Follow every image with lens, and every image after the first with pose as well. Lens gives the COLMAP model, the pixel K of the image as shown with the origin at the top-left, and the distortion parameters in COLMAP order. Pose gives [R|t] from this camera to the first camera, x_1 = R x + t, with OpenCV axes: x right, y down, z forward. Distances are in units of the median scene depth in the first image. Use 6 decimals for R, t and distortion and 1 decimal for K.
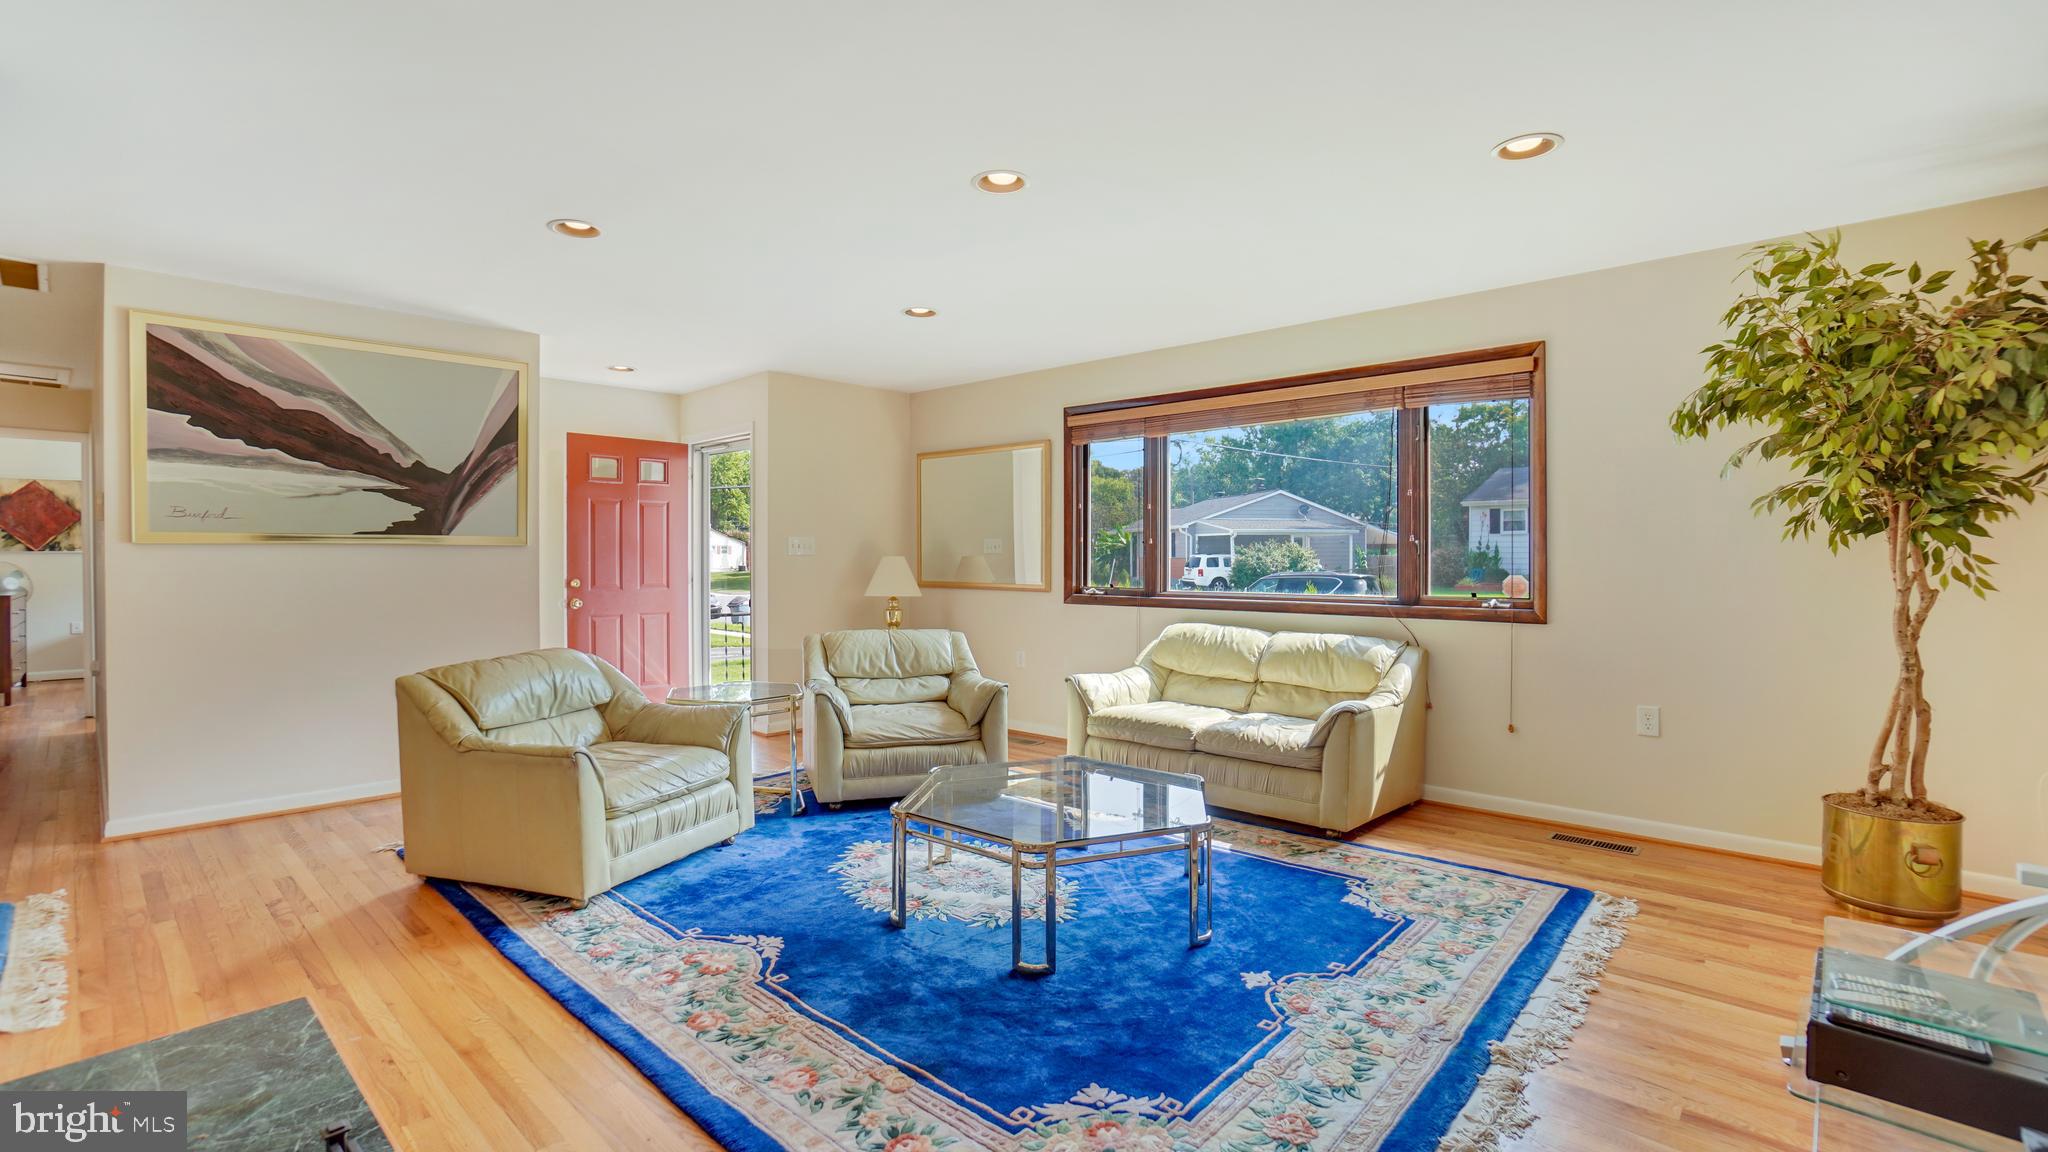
lens RADIAL K [[909.4, 0, 1016.3], [0, 909.4, 563.6], [0, 0, 1]] dist [-0.057739, 0.020071]
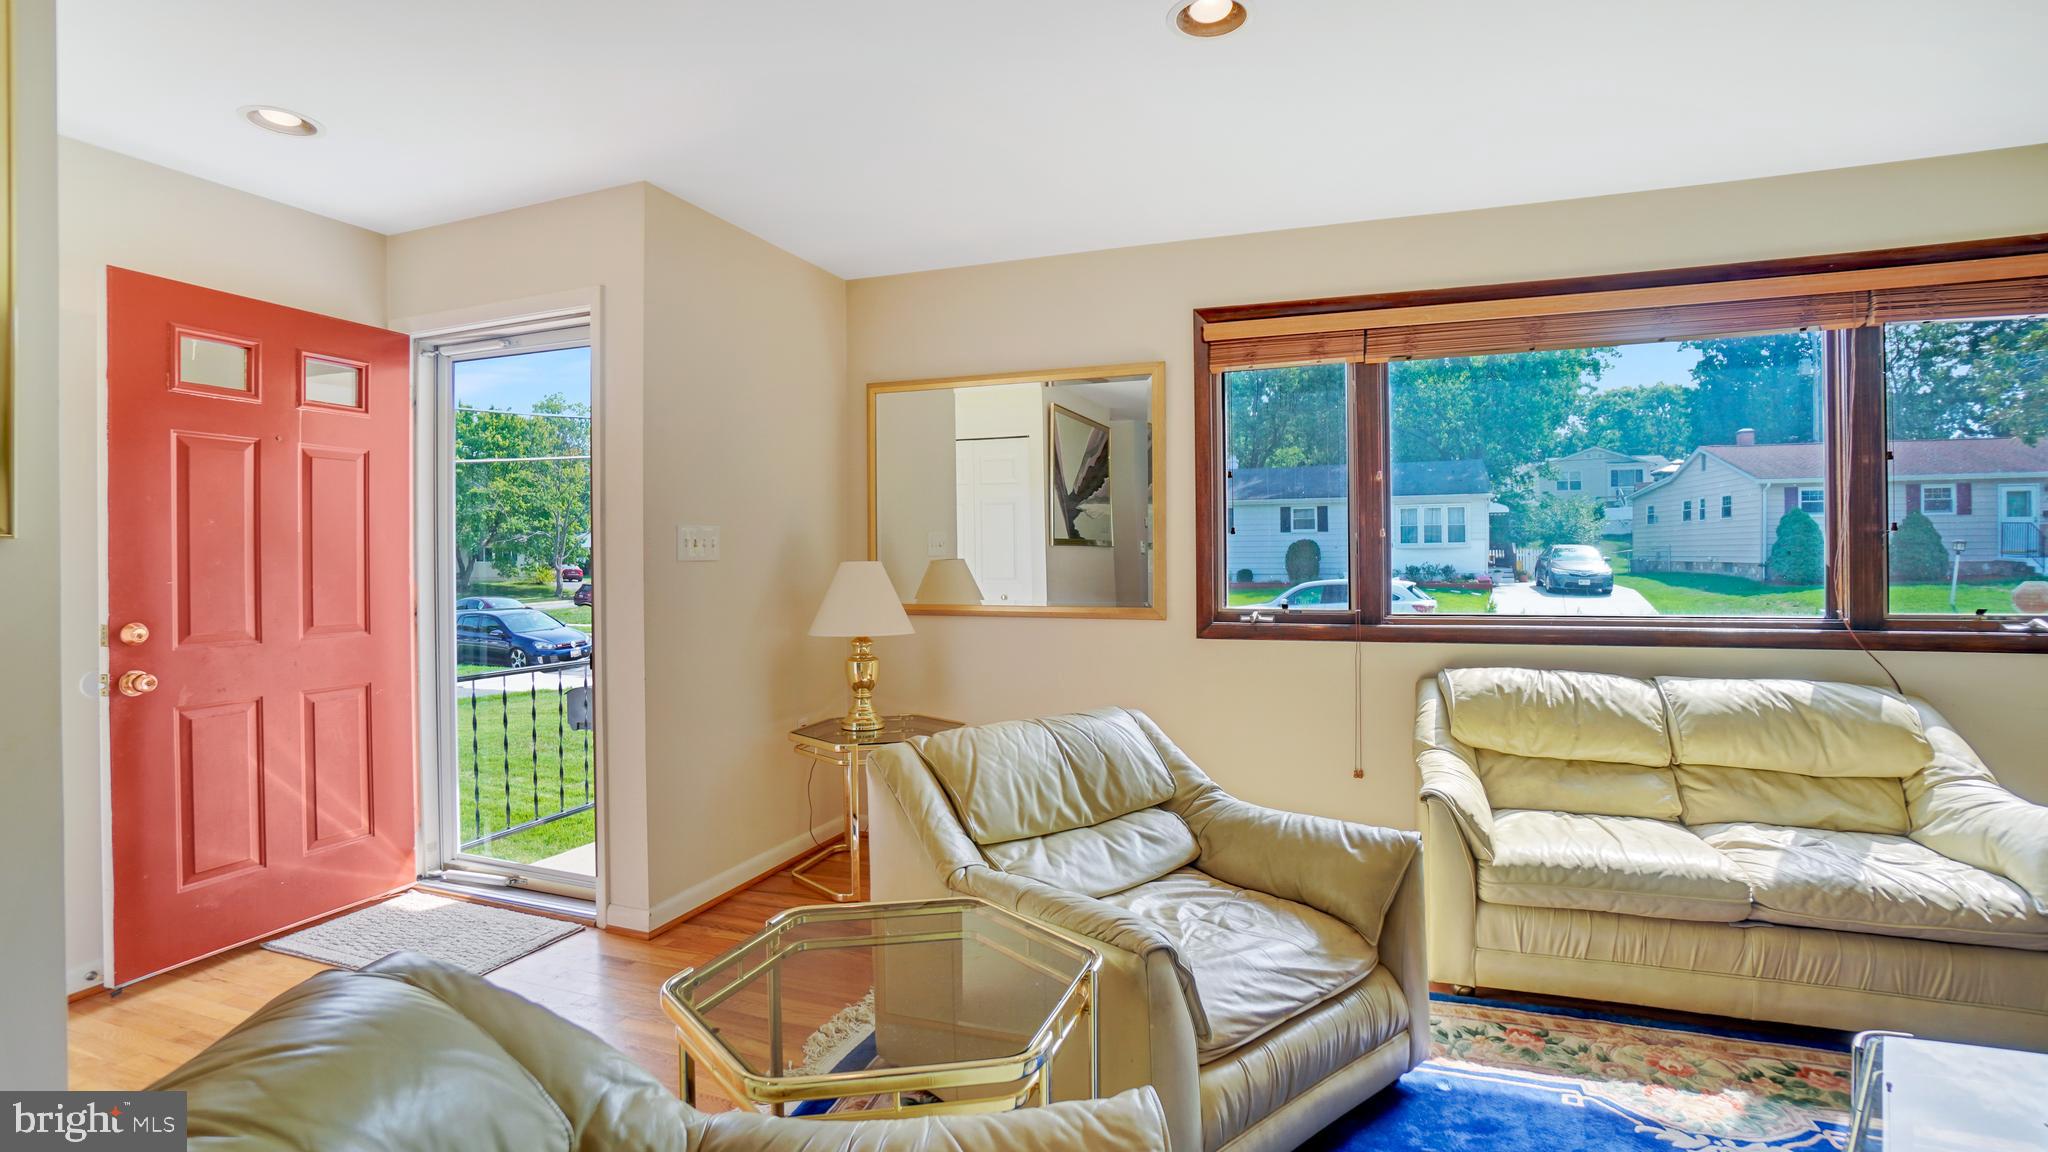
lens RADIAL K [[947.0, 0, 1025.4], [0, 947.0, 563.4], [0, 0, 1]] dist [-0.077724, 0.036018]
pose [[0.923355, -0.009190, 0.383837, -0.368555], [0.011446, 0.999928, -0.003594, -0.005767], [-0.383776, 0.007712, 0.923394, 0.616993]]
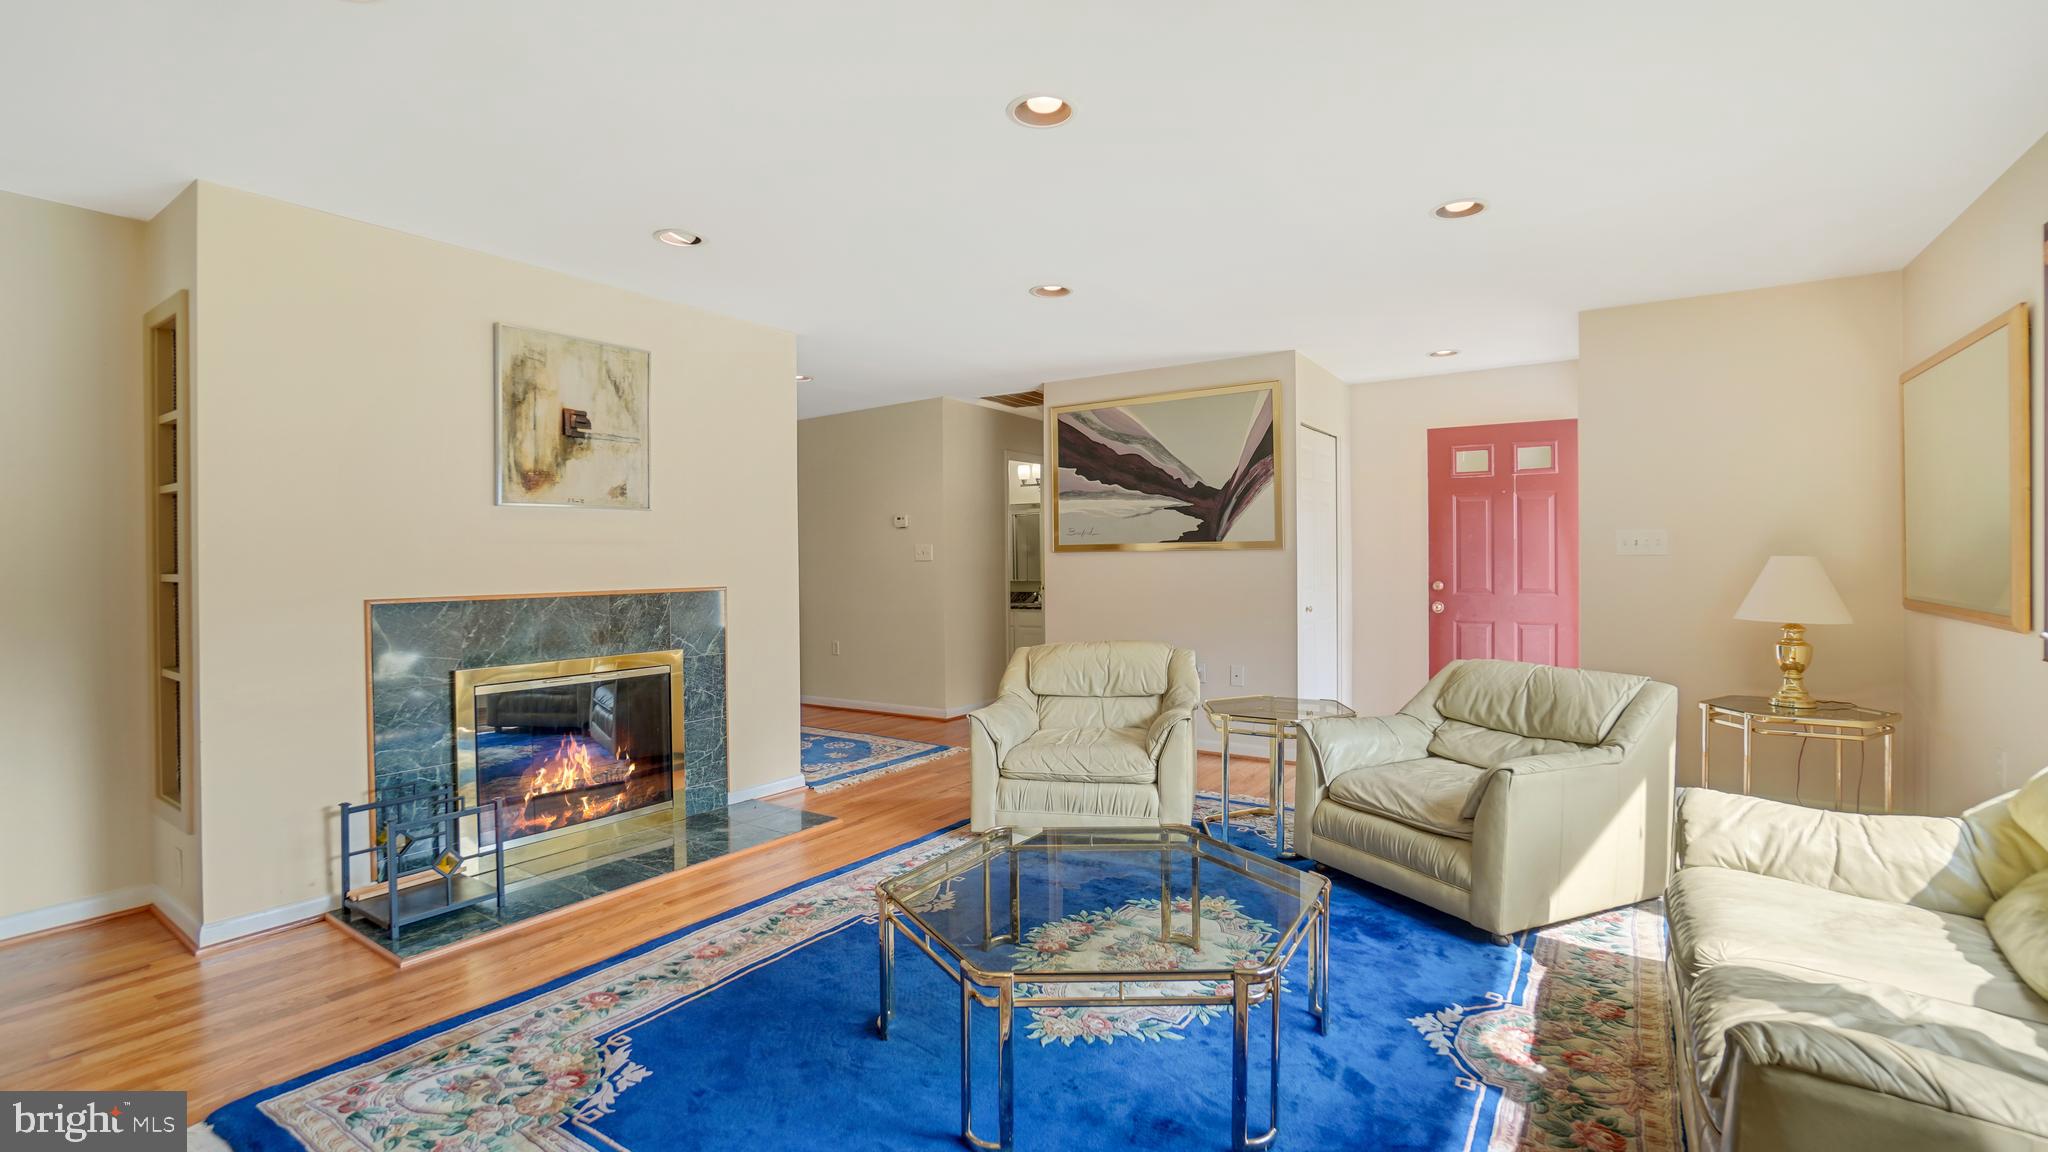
lens RADIAL K [[909.4, 0, 1016.3], [0, 909.4, 563.6], [0, 0, 1]] dist [-0.057739, 0.020071]
pose [[0.151333, 0.004351, -0.988473, 0.519448], [0.000320, 0.999990, 0.004451, -0.008187], [0.988483, -0.000990, 0.151330, 0.559215]]
